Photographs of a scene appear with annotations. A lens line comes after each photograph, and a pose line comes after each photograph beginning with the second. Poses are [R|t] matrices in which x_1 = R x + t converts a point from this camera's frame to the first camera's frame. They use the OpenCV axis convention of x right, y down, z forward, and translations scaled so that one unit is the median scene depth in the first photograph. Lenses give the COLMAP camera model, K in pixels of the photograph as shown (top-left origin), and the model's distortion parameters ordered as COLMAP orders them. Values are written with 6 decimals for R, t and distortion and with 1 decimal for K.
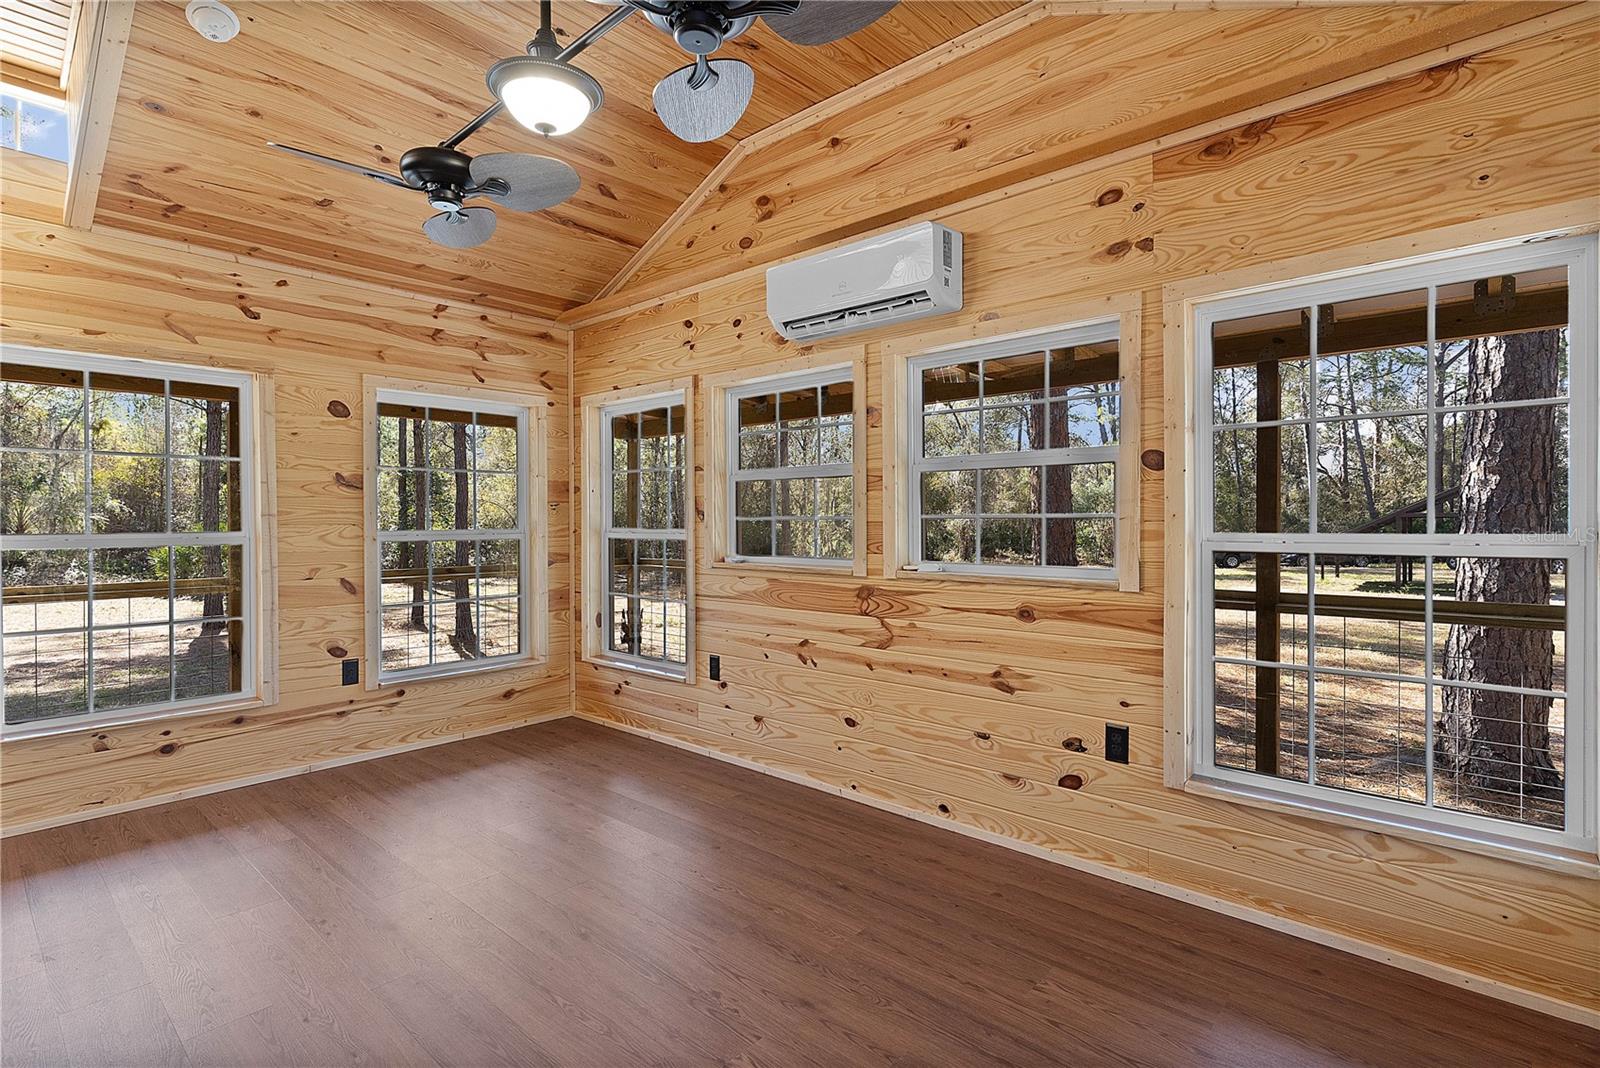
lens RADIAL K [[751.9, 0, 767.4], [0, 751.9, 539.2], [0, 0, 1]] dist [0.002297, -0.000278]
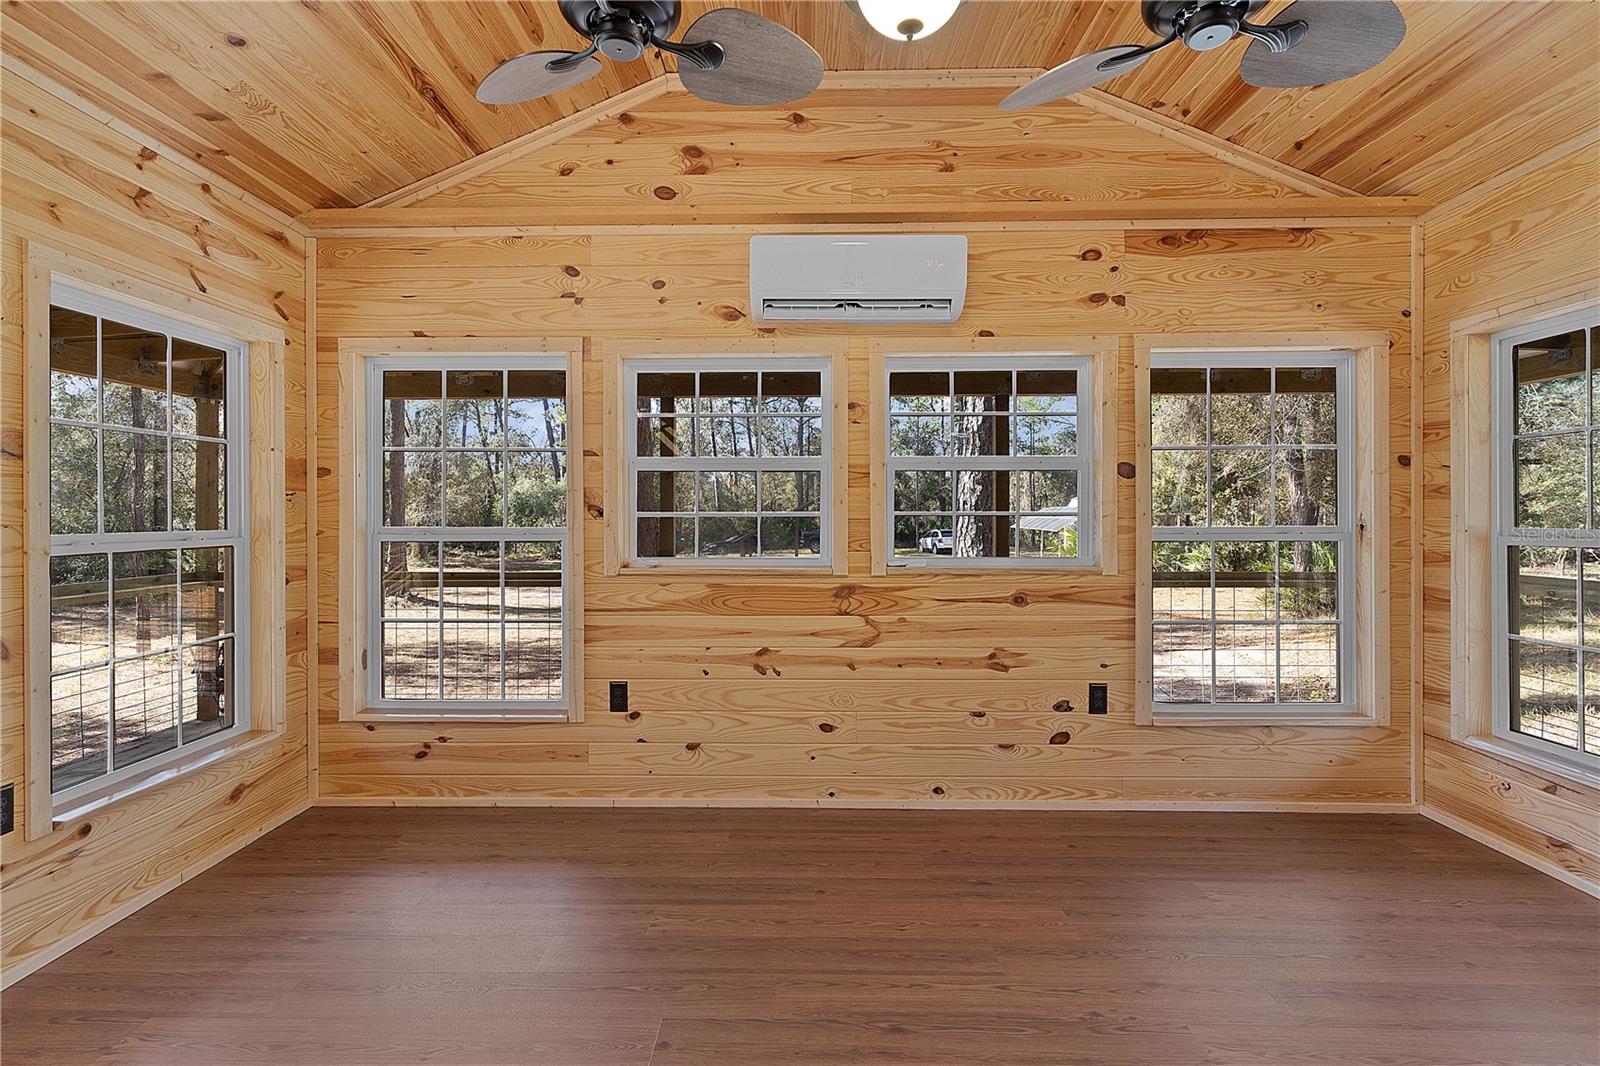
lens RADIAL K [[764.9, 0, 787.2], [0, 764.9, 528.7], [0, 0, 1]] dist [0.000013, -0.001677]
pose [[0.757874, -0.009889, 0.652326, -0.563731], [0.015800, 0.999870, -0.003199, -0.008391], [-0.652210, 0.012731, 0.757931, 0.290305]]
